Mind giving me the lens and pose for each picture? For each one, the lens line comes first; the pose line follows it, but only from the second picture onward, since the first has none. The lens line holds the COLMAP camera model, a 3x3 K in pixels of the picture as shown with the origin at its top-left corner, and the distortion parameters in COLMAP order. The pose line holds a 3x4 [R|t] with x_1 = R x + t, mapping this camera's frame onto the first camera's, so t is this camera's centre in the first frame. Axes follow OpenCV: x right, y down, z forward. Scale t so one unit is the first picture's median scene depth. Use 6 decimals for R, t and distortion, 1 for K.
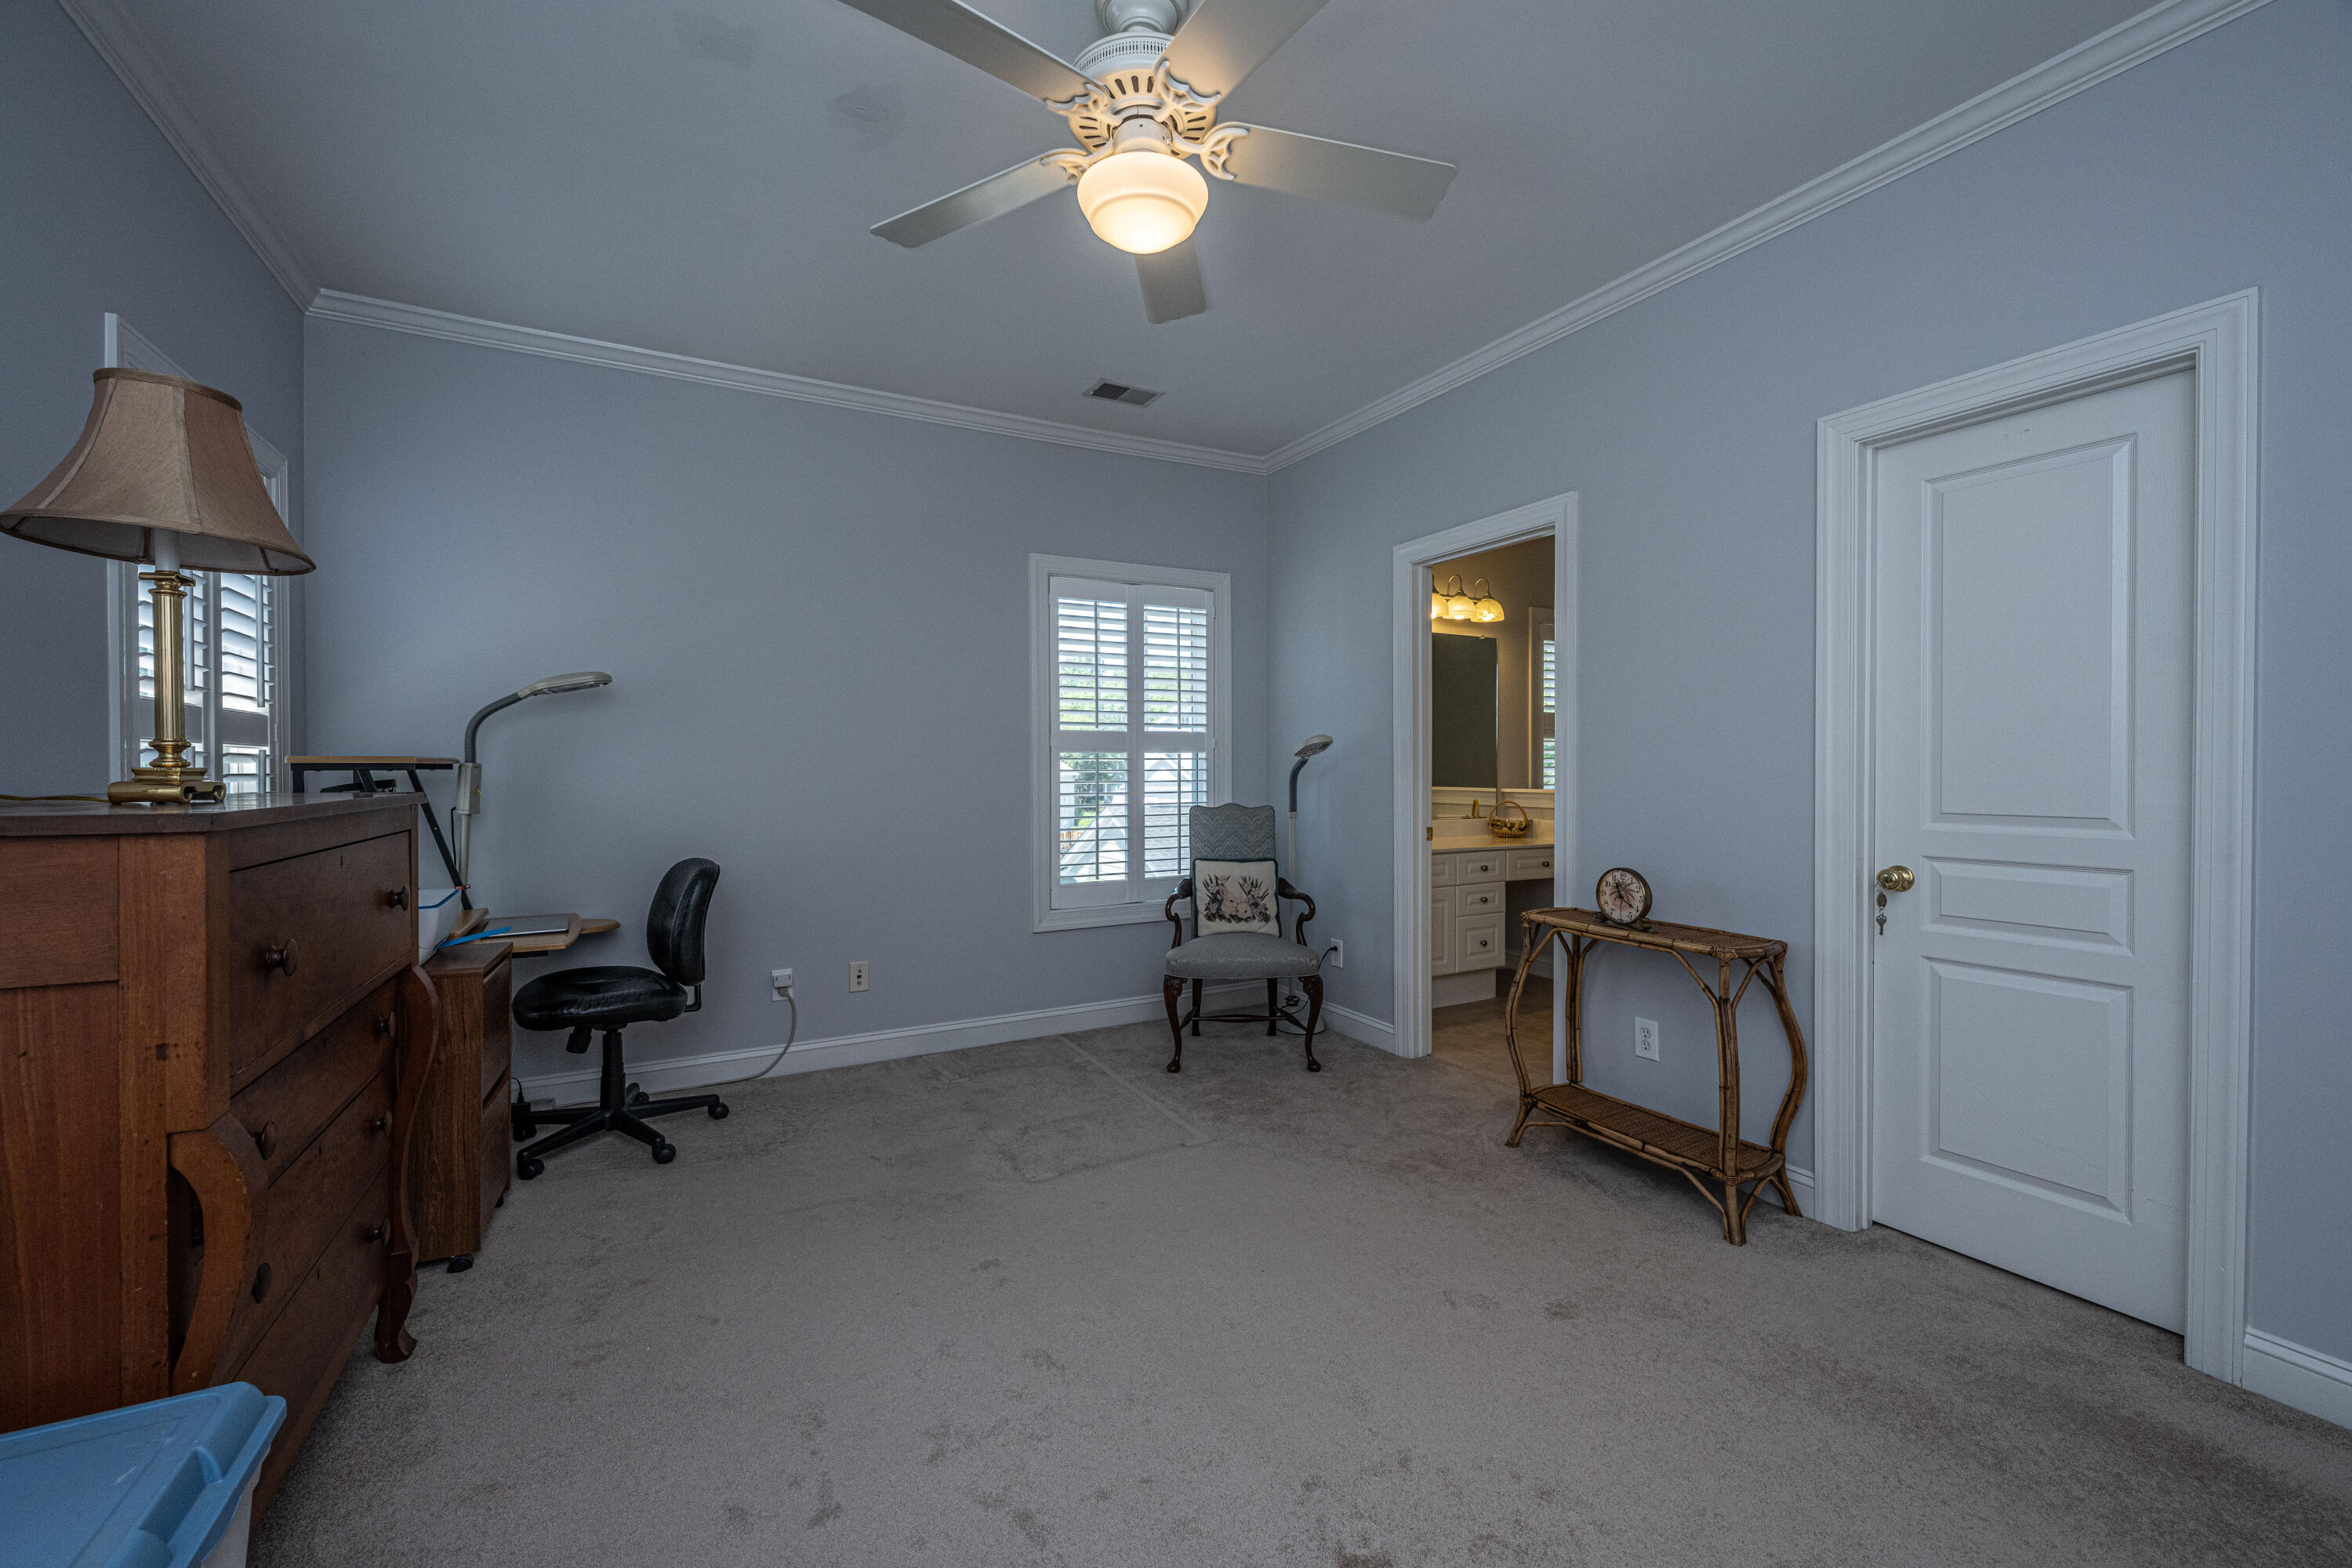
lens RADIAL K [[933.9, 0, 1168.9], [0, 933.9, 777.8], [0, 0, 1]] dist [-0.000107, 0.000422]
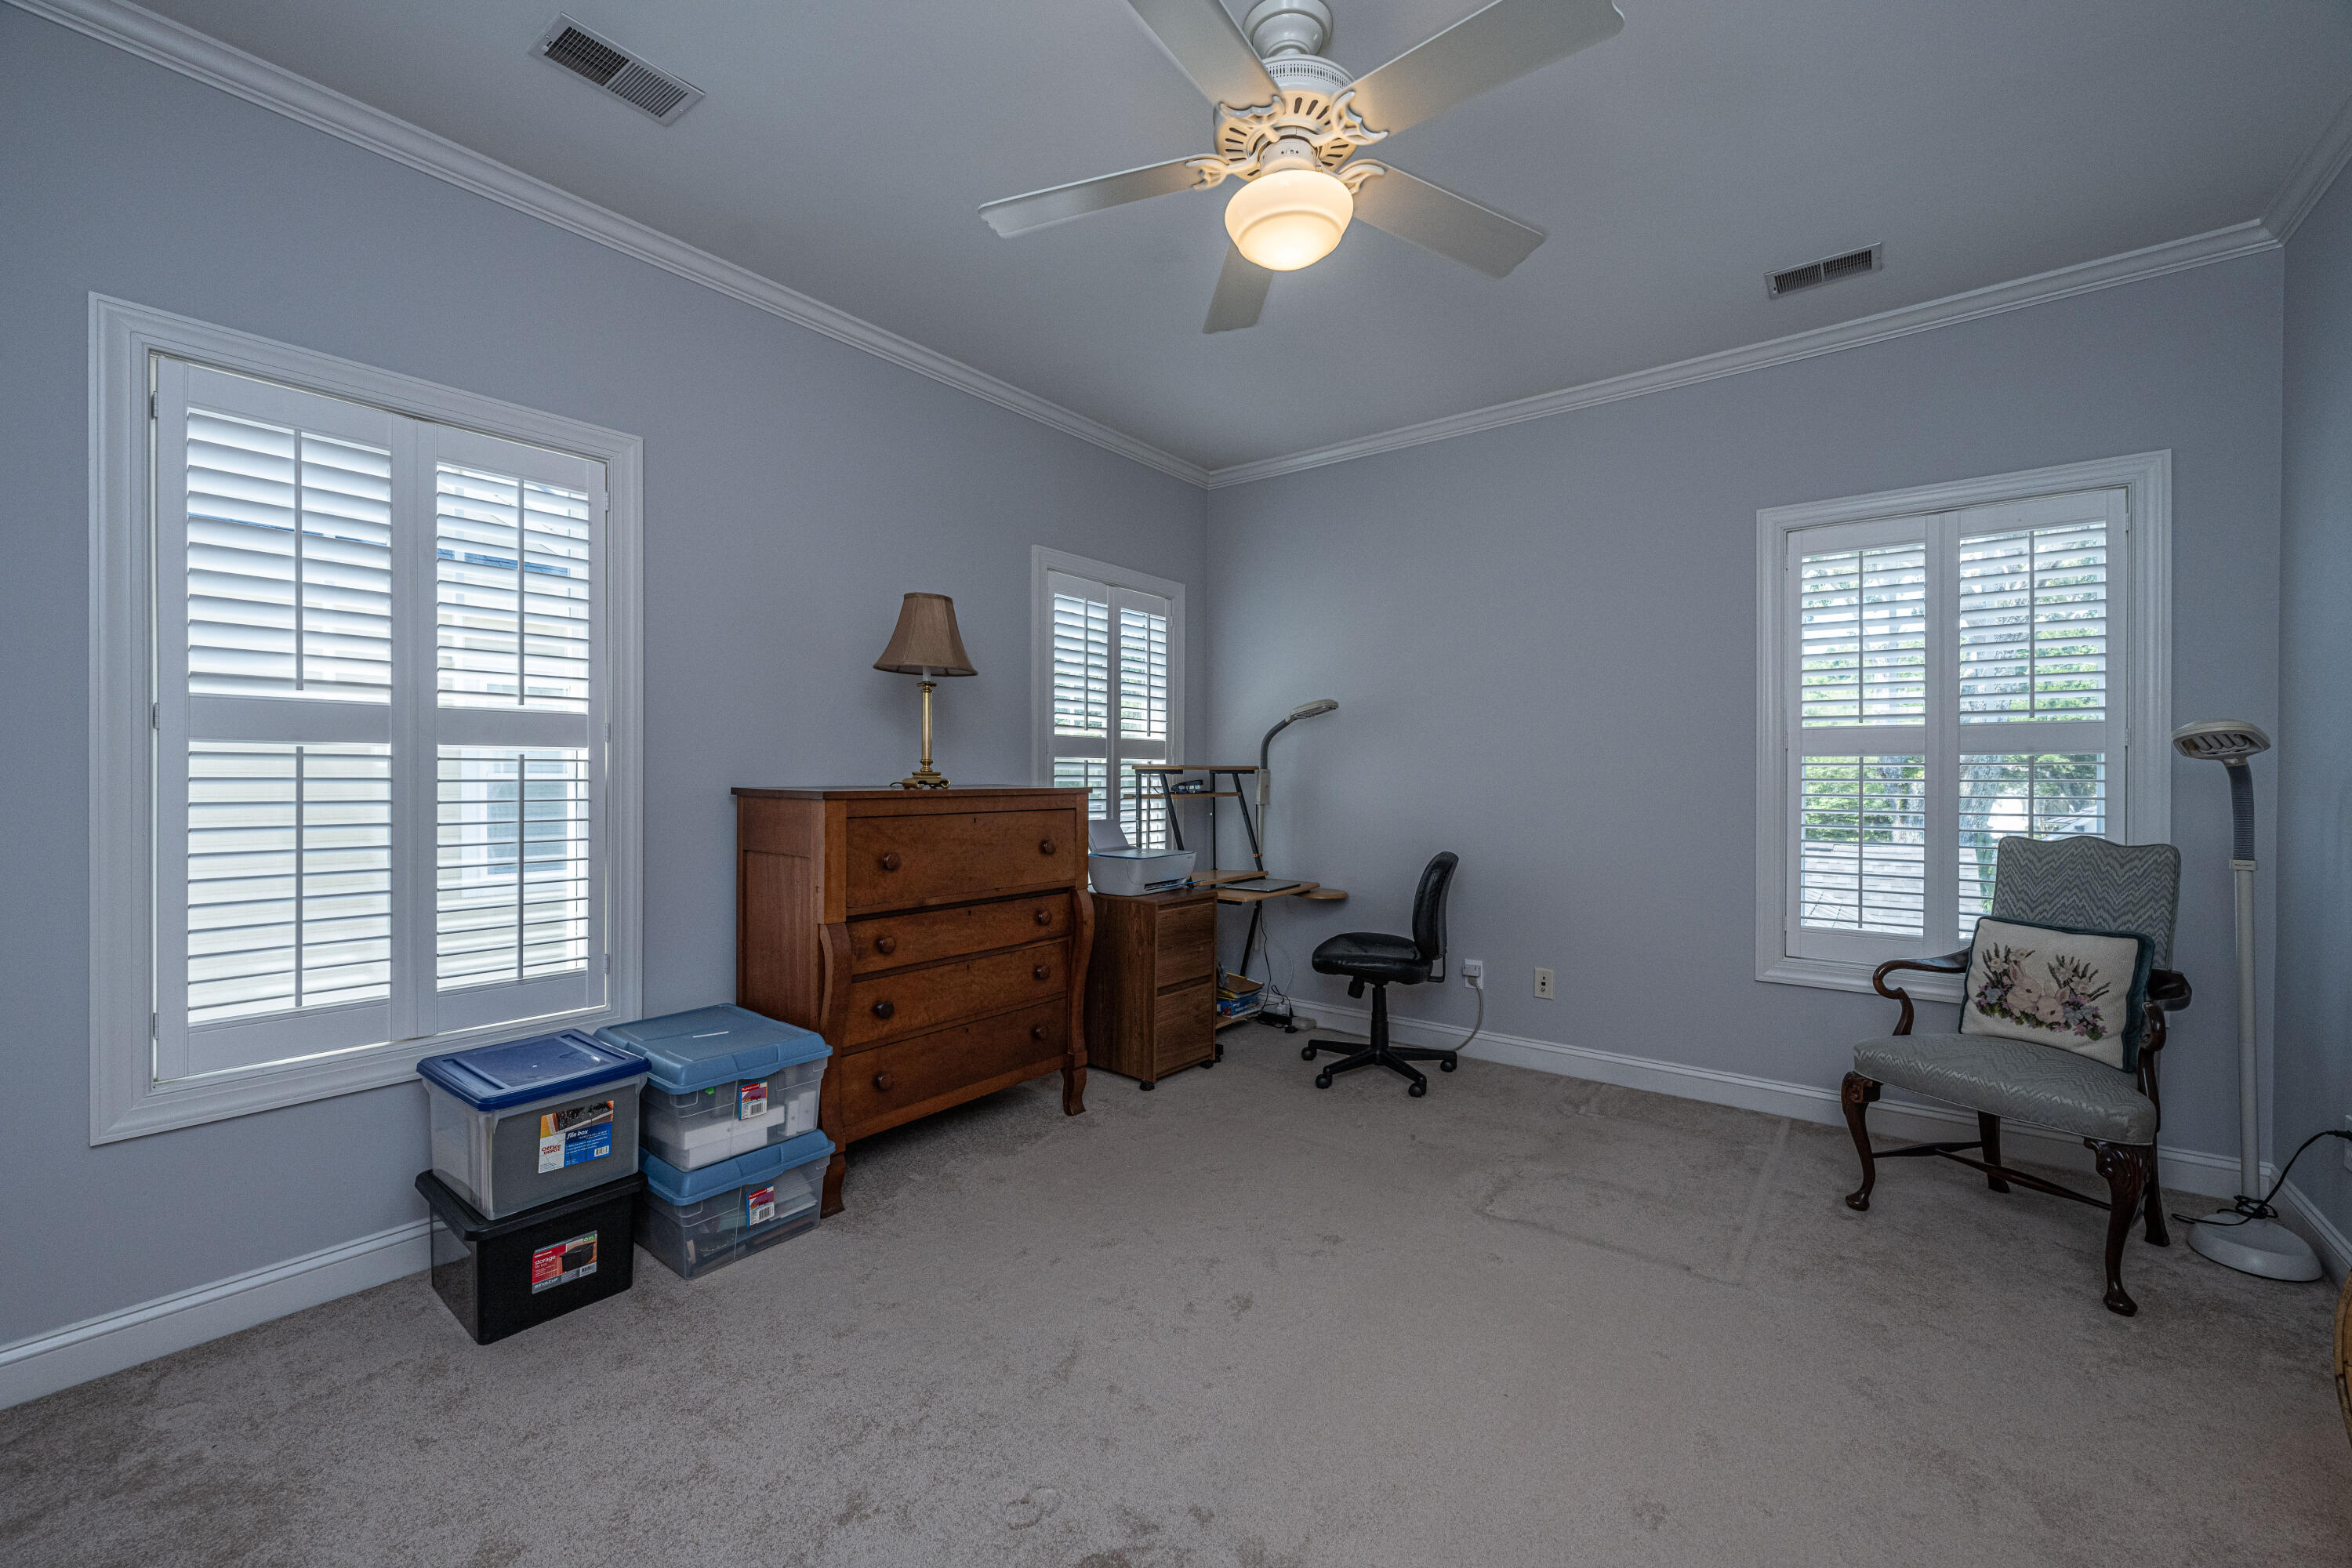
lens RADIAL K [[933.9, 0, 1173.2], [0, 933.9, 771.7], [0, 0, 1]] dist [-0.000107, 0.000422]
pose [[0.418439, 0.004574, -0.908233, 0.408020], [-0.014764, 0.999889, -0.001767, -0.005770], [0.908125, 0.014148, 0.418461, 0.219984]]
